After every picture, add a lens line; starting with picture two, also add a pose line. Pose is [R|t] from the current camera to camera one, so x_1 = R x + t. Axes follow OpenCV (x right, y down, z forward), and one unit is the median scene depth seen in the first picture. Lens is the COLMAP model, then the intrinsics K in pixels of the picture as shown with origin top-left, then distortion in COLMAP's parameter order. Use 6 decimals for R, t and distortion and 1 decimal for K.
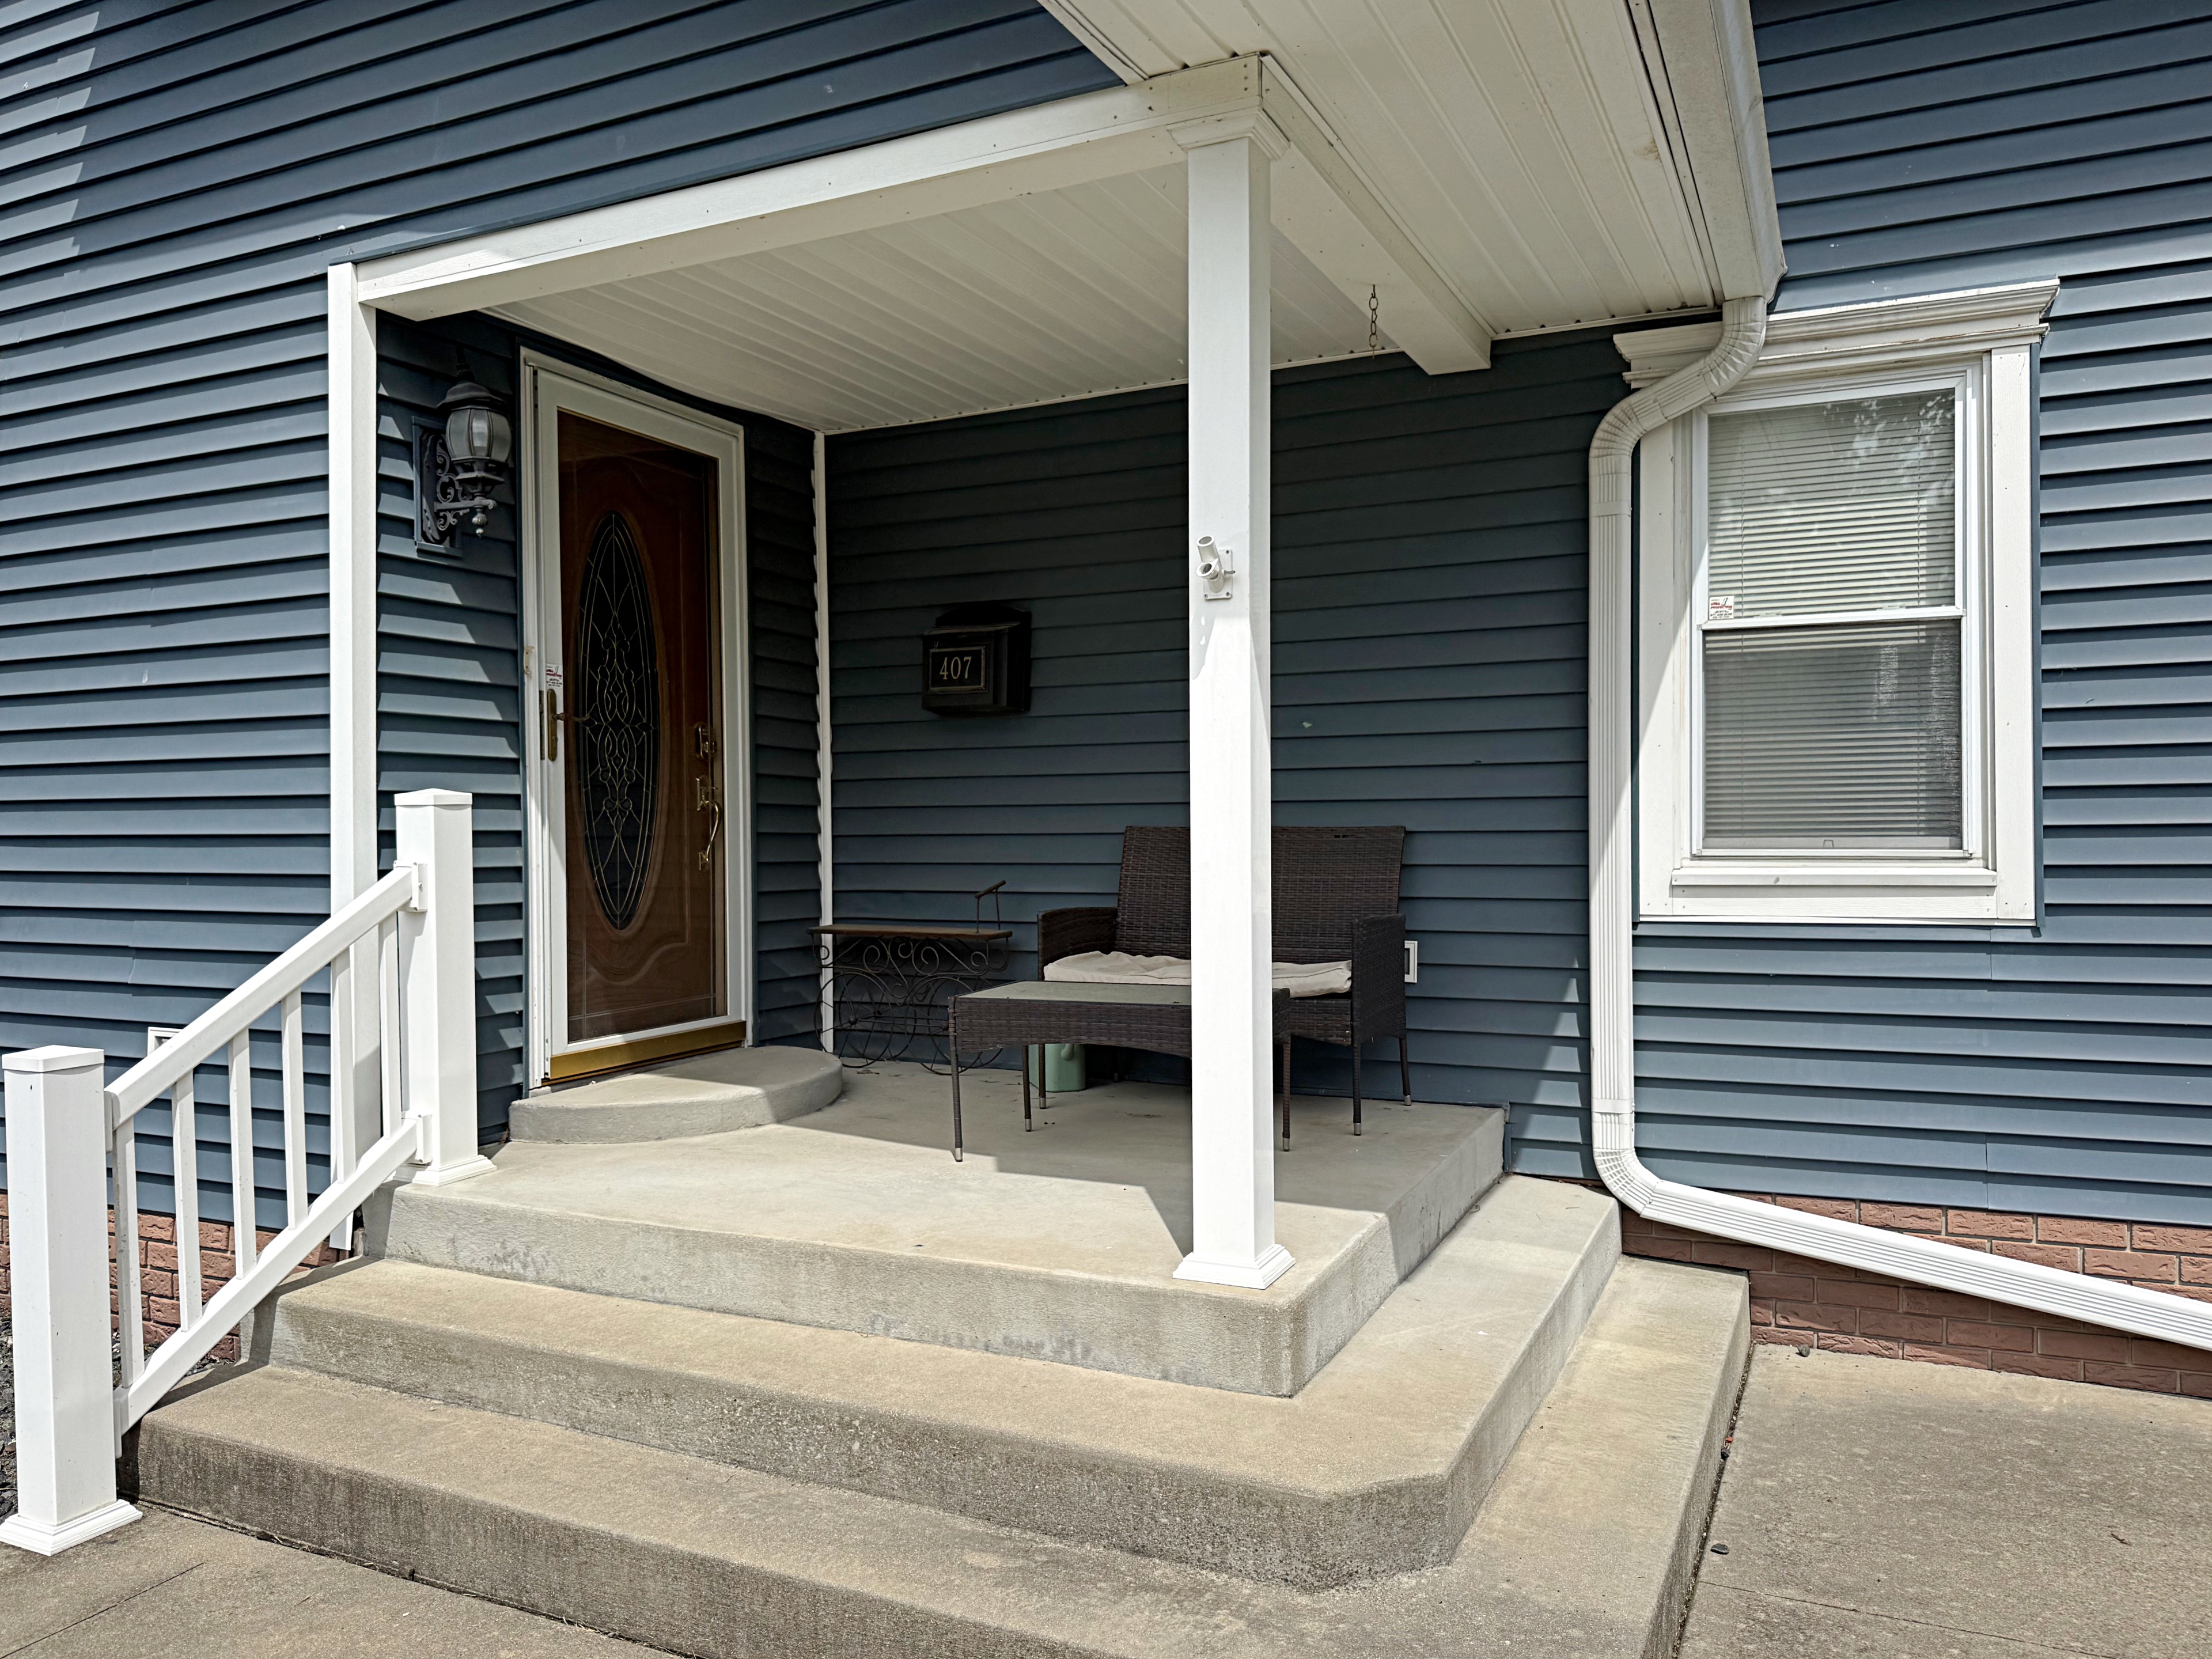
lens RADIAL K [[1687.2, 0, 1102.6], [0, 1687.2, 829.8], [0, 0, 1]] dist [-0.001151, -0.010239]
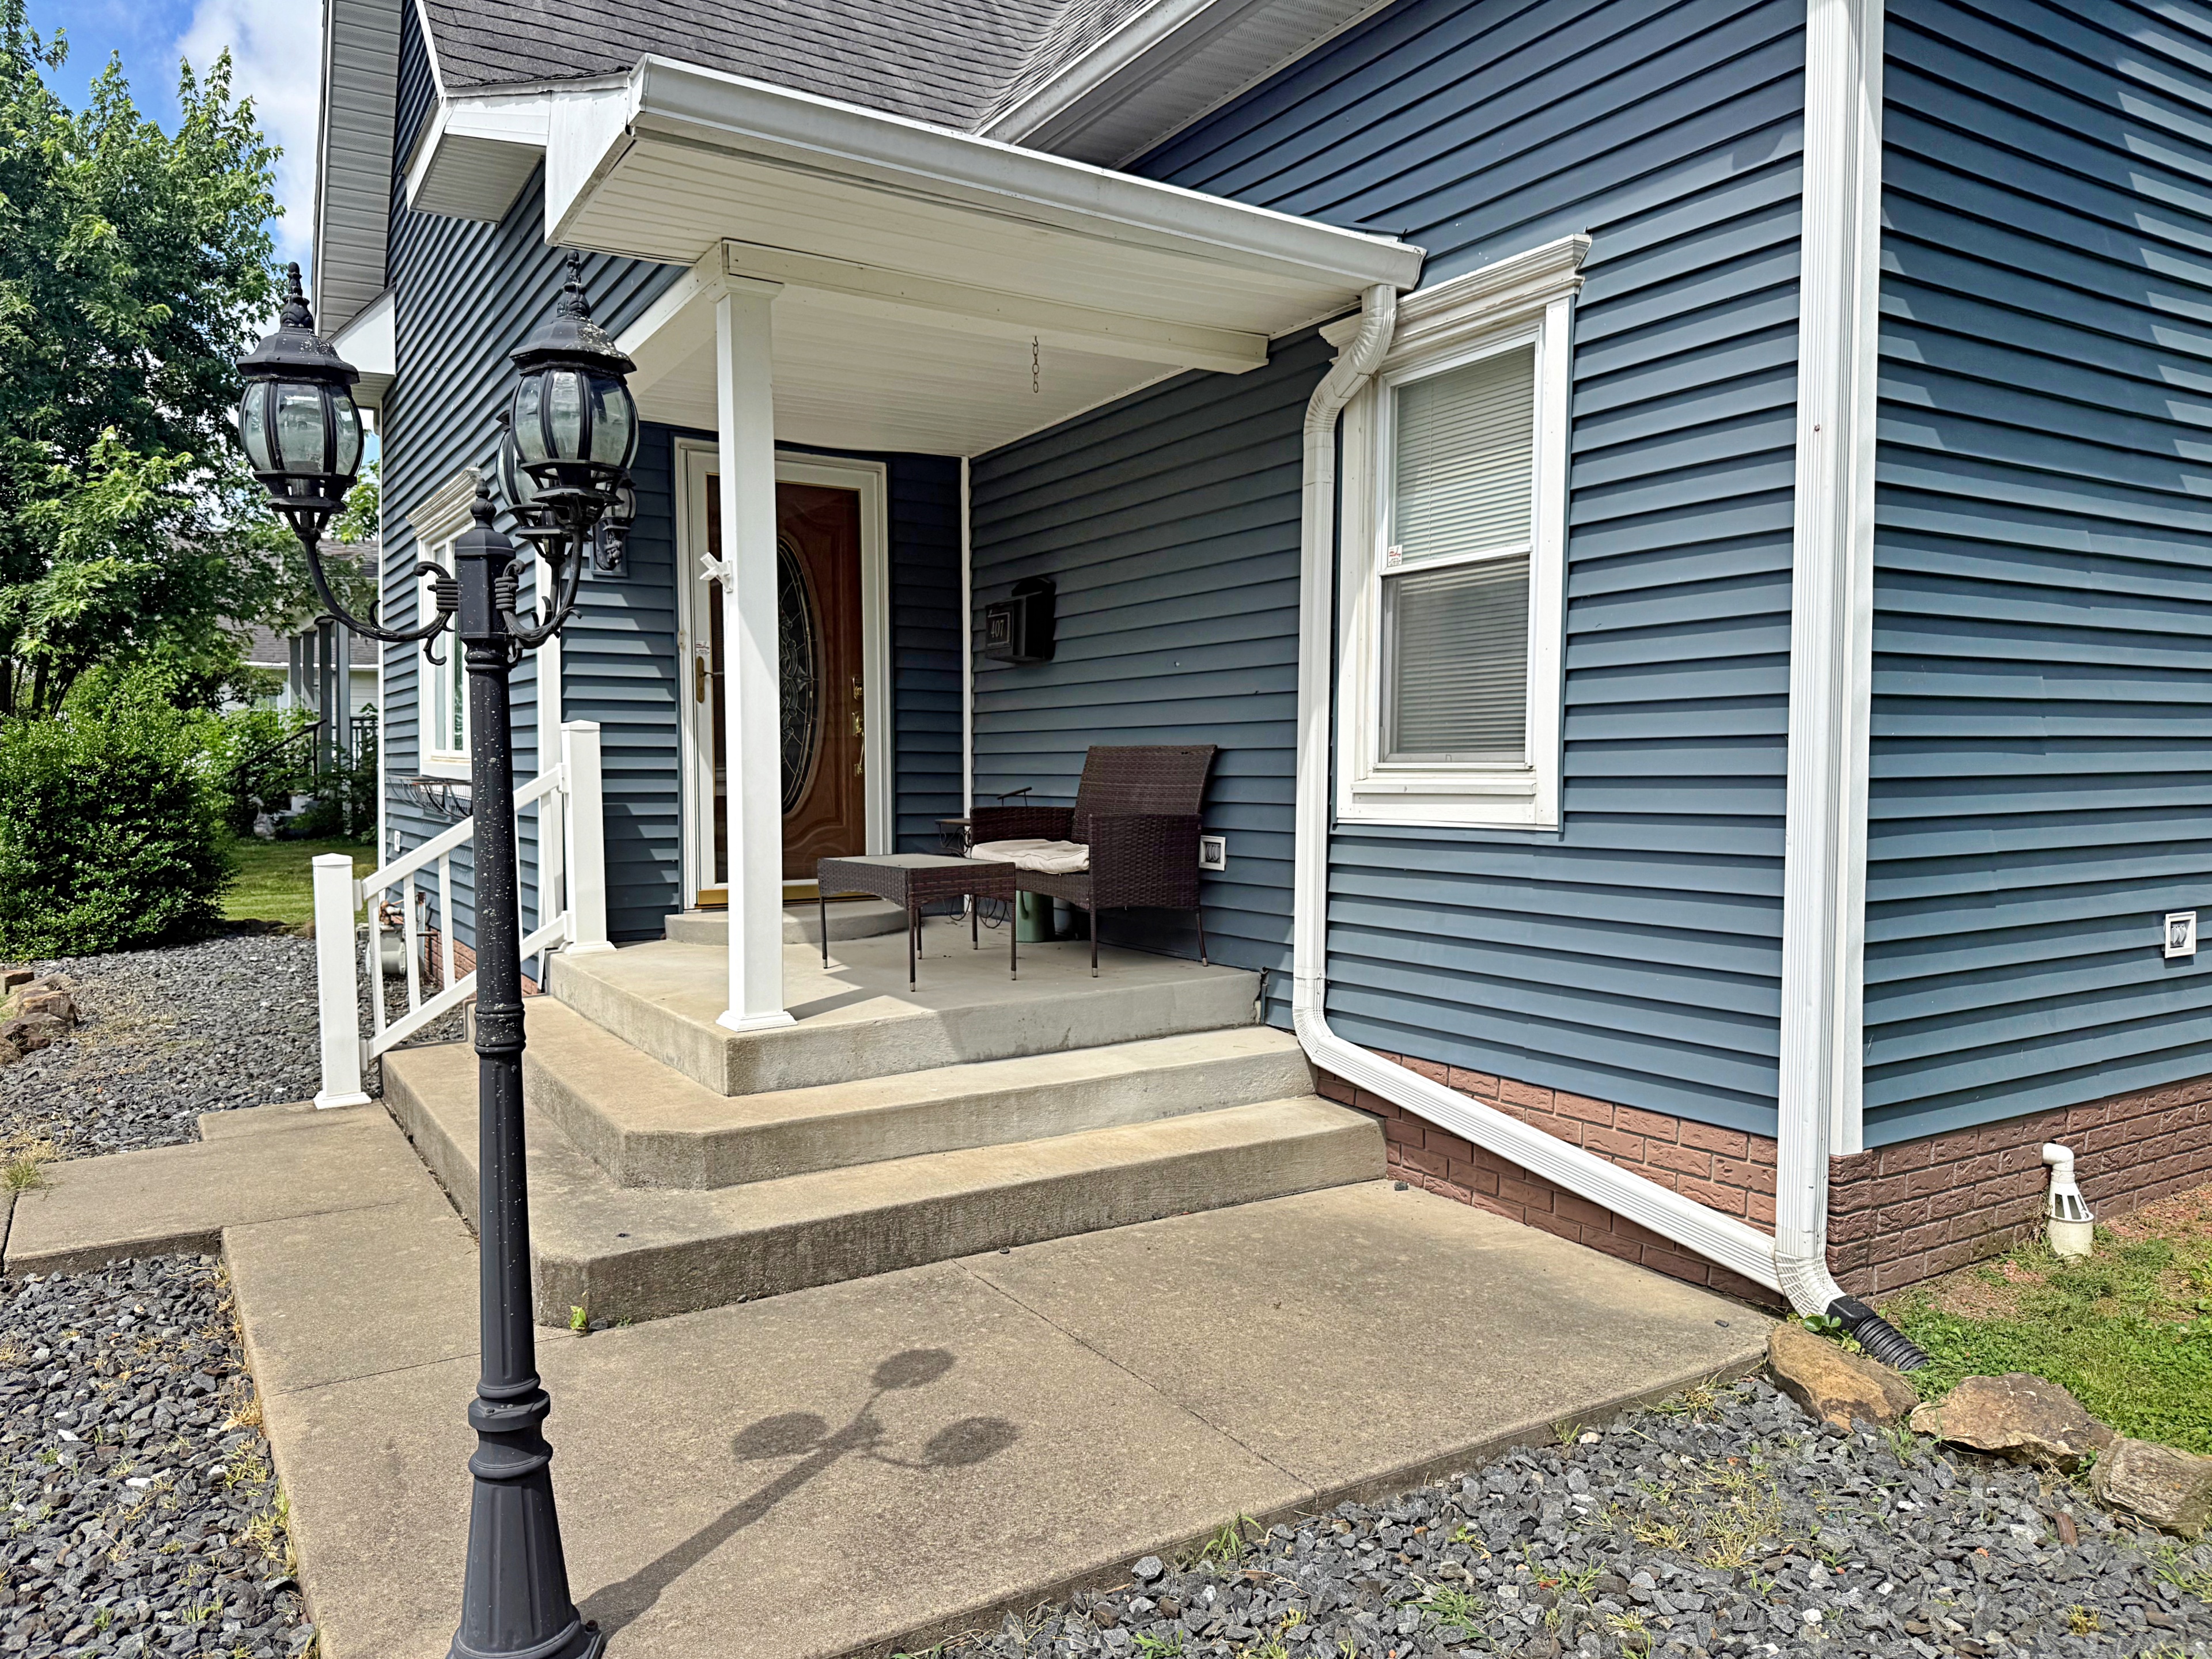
lens RADIAL K [[1590.1, 0, 1096.9], [0, 1590.1, 846.9], [0, 0, 1]] dist [0.049080, -0.053974]
pose [[0.836747, 0.034167, -0.546522, 0.842459], [-0.005874, 0.998554, 0.053433, 0.012437], [0.547558, -0.041500, 0.835738, -0.043560]]
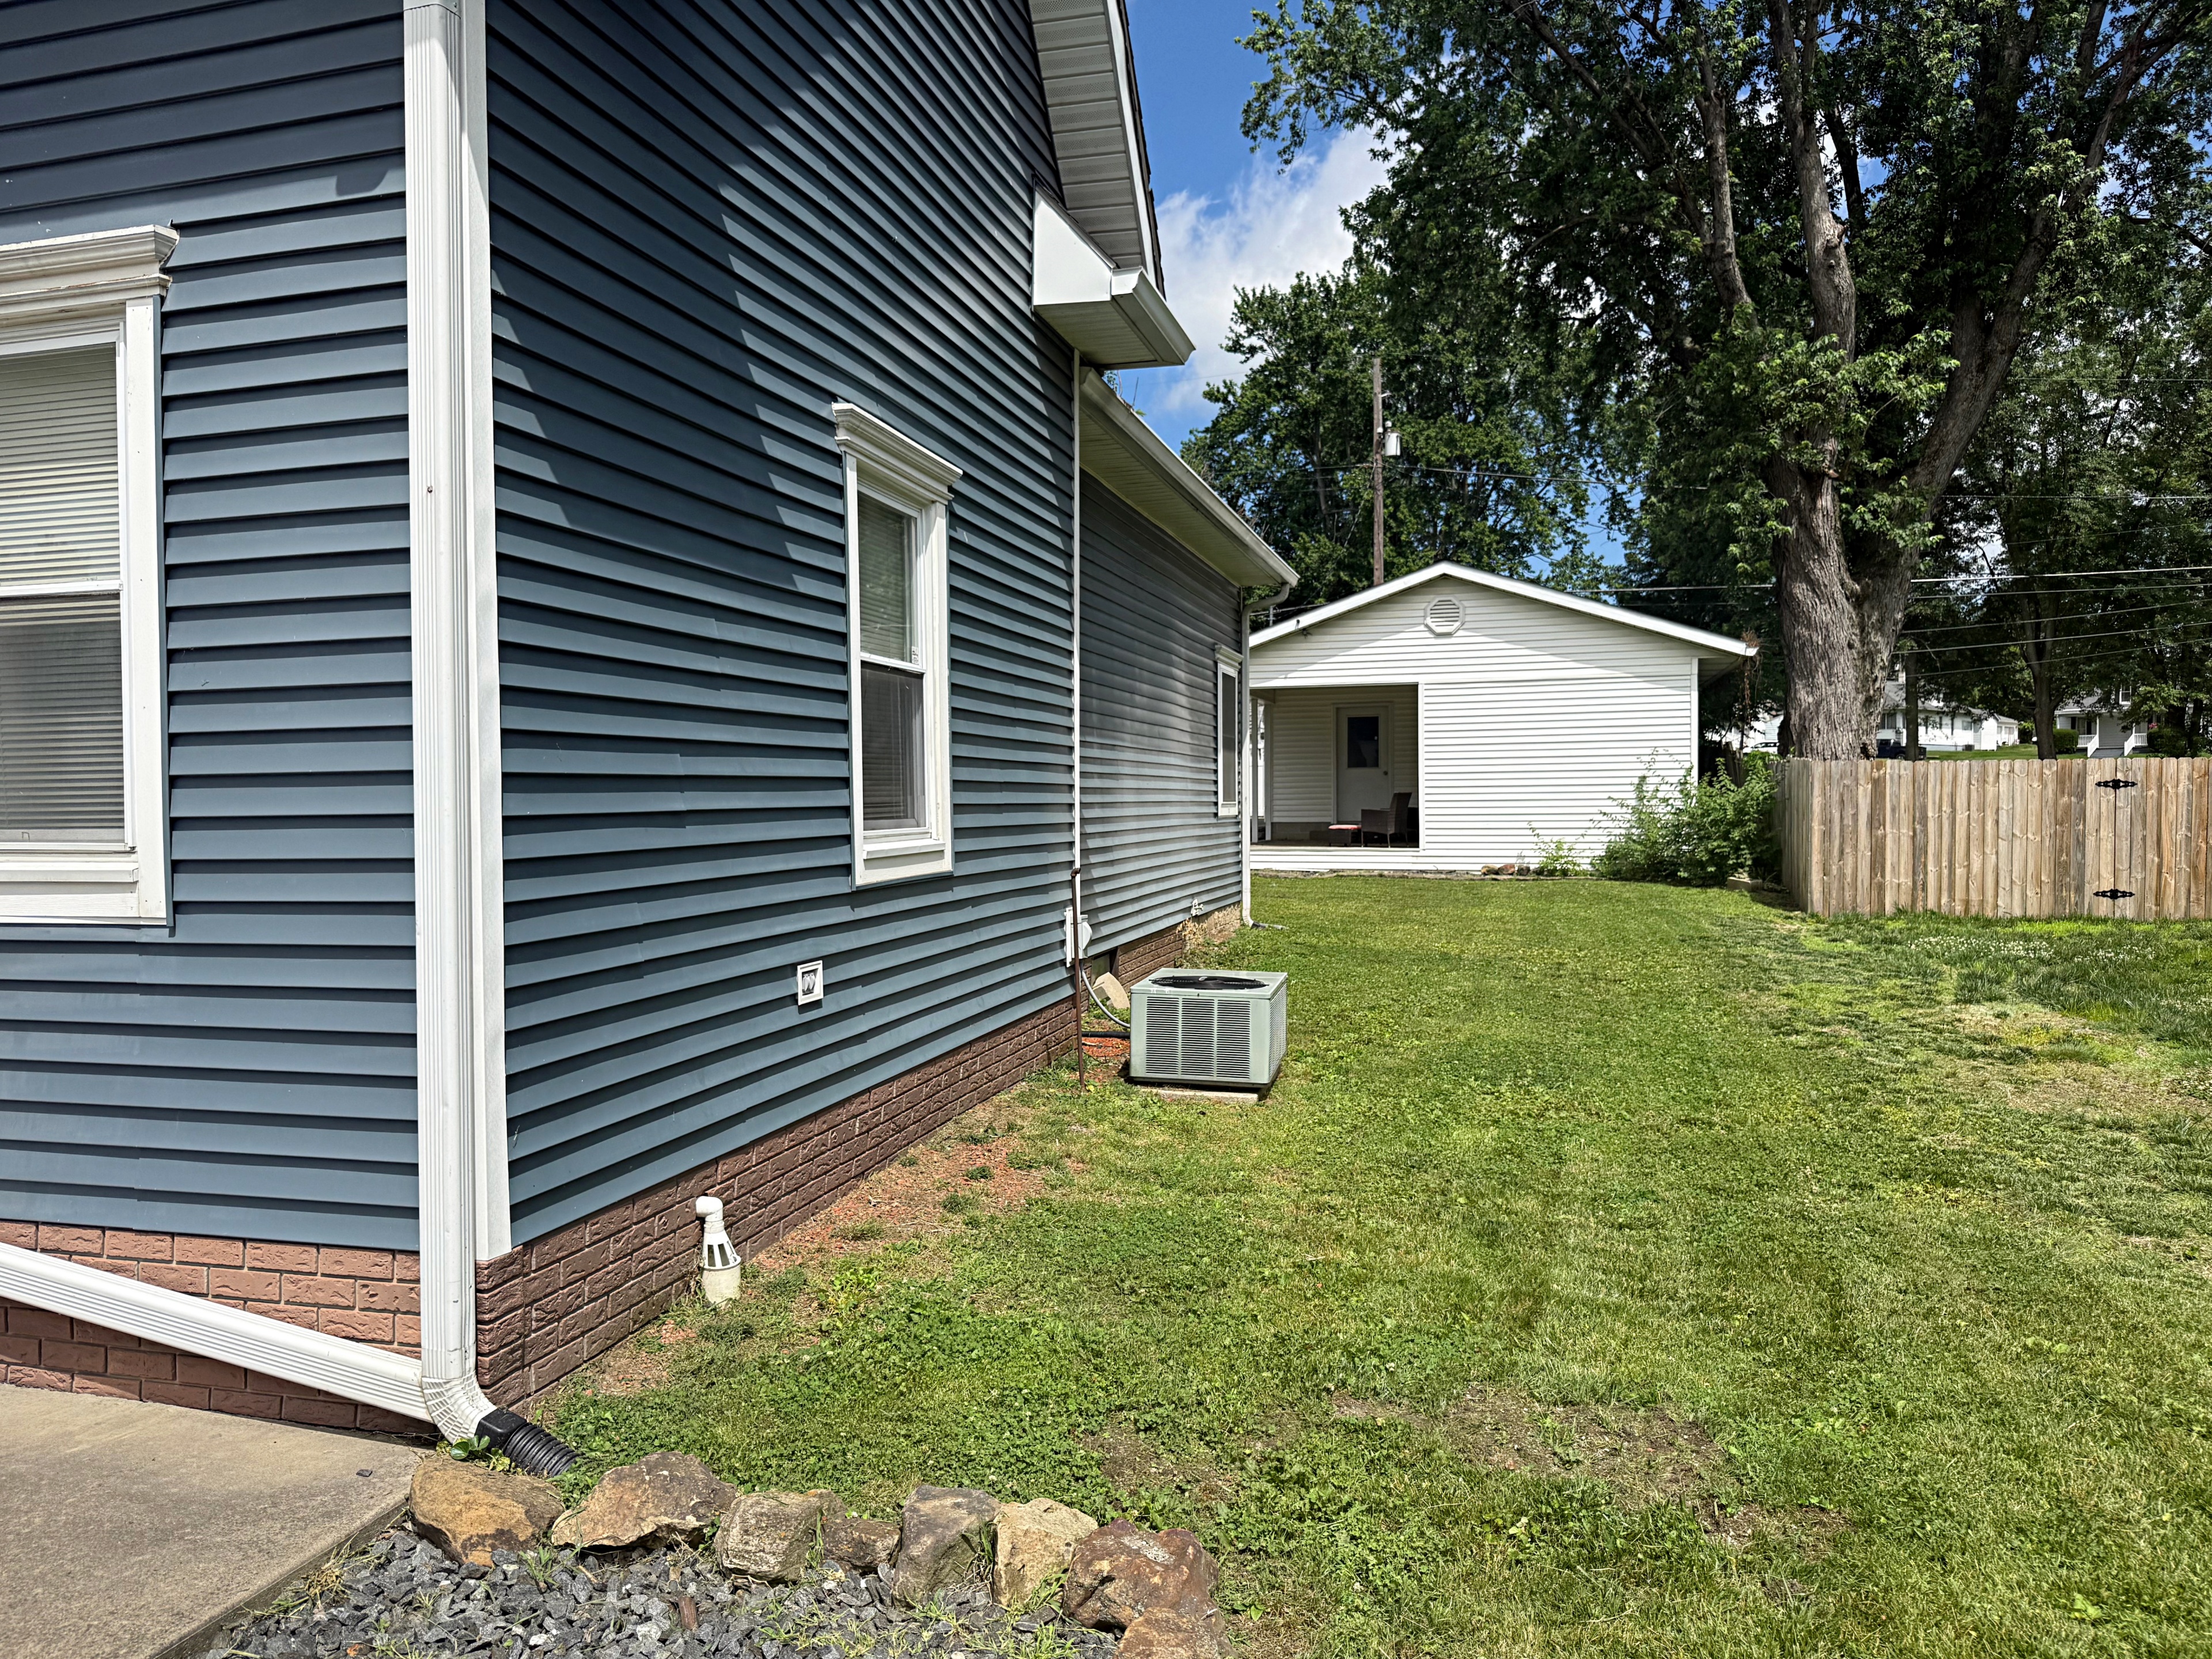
lens RADIAL K [[1590.1, 0, 1086.6], [0, 1590.1, 842.2], [0, 0, 1]] dist [0.049080, -0.053974]
pose [[0.988450, -0.005698, 0.151442, 0.889102], [0.002474, 0.999766, 0.021471, -0.006591], [-0.151529, -0.020848, 0.988233, 0.043220]]
